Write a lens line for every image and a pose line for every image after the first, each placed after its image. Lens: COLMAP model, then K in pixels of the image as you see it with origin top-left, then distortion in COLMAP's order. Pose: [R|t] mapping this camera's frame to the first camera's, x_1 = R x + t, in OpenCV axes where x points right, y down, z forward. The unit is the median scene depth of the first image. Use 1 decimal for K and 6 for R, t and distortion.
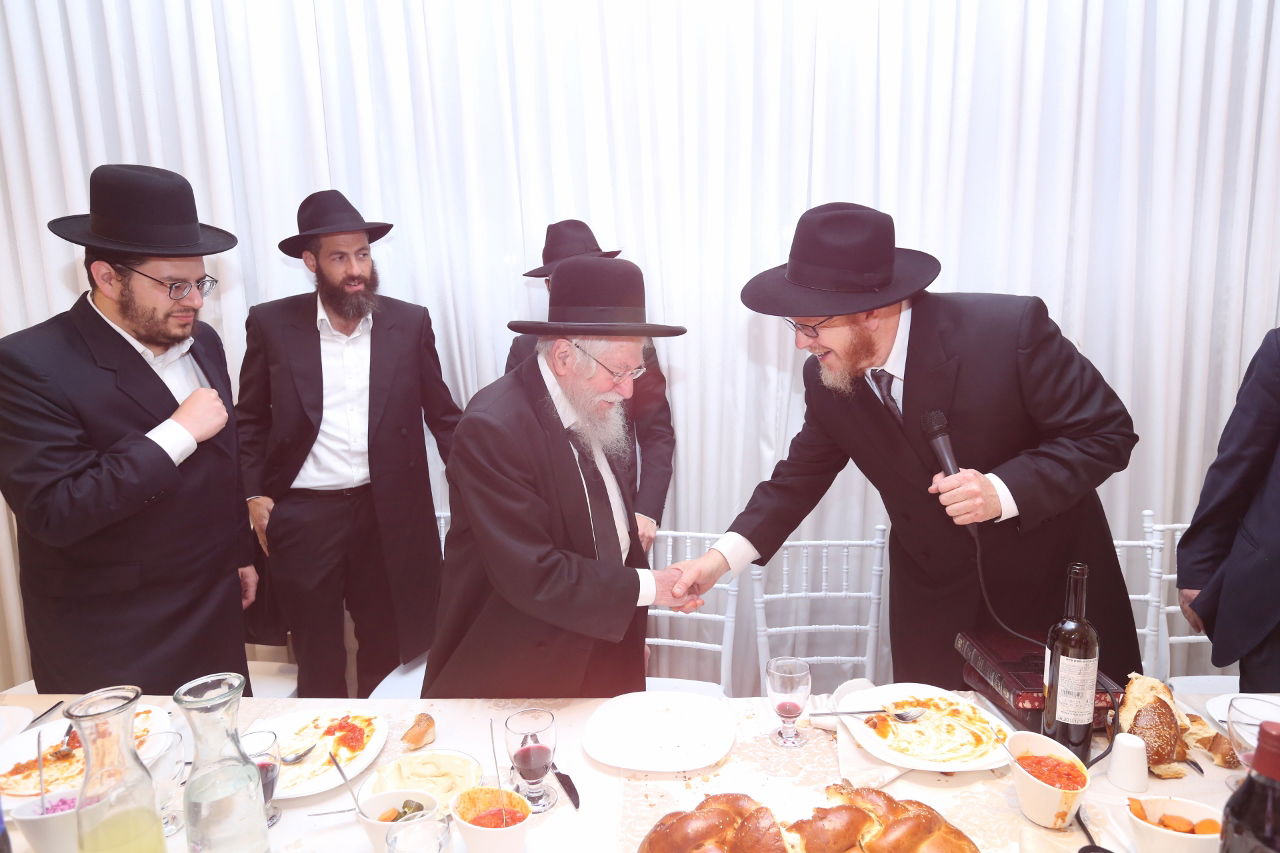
lens RADIAL K [[747.5, 0, 640.0], [0, 747.5, 426.5], [0, 0, 1]] dist [-0.002087, 0.003888]
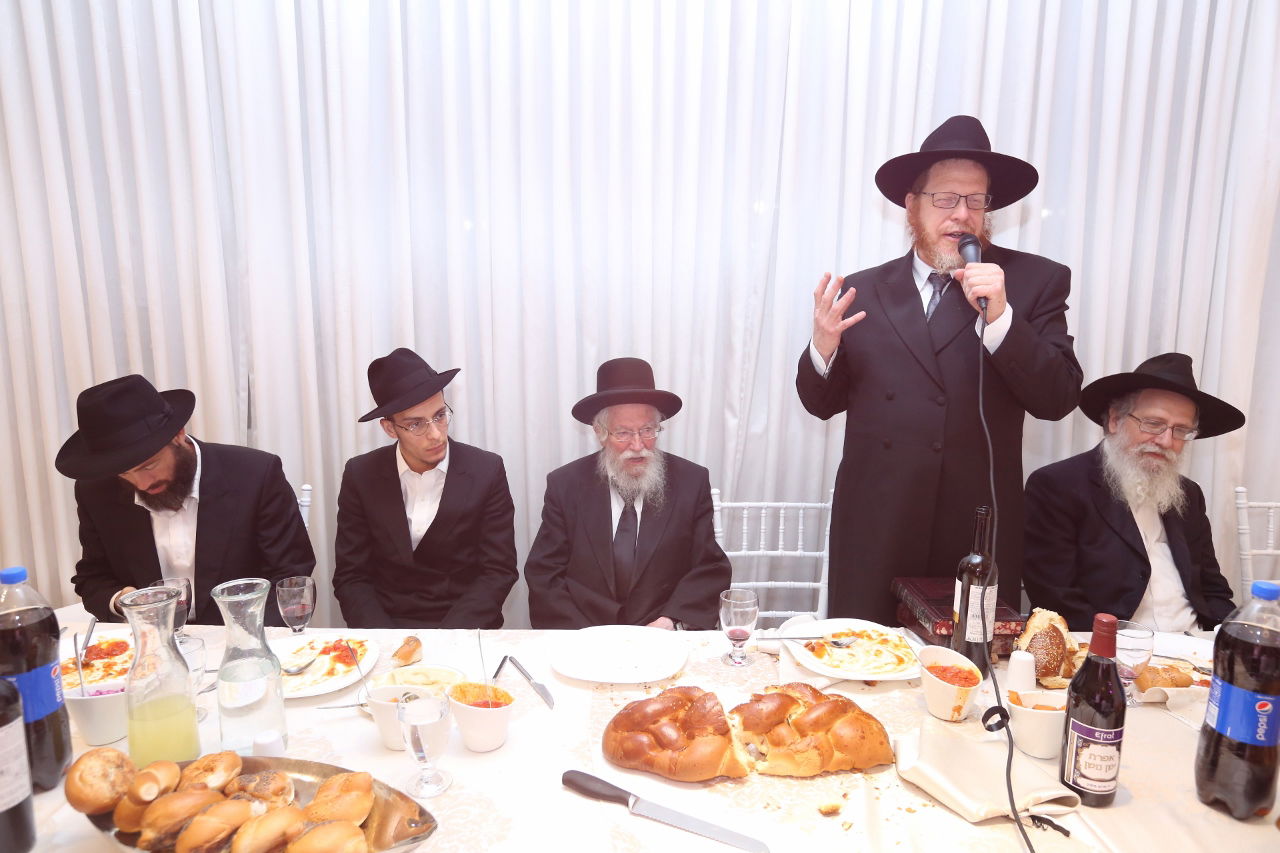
lens RADIAL K [[833.6, 0, 640.0], [0, 833.6, 426.5], [0, 0, 1]] dist [-0.001293, 0.001865]
pose [[0.998849, 0.025677, 0.040524, -0.010526], [-0.026271, 0.999554, 0.014200, 0.051837], [-0.040141, -0.015248, 0.999078, -0.269887]]
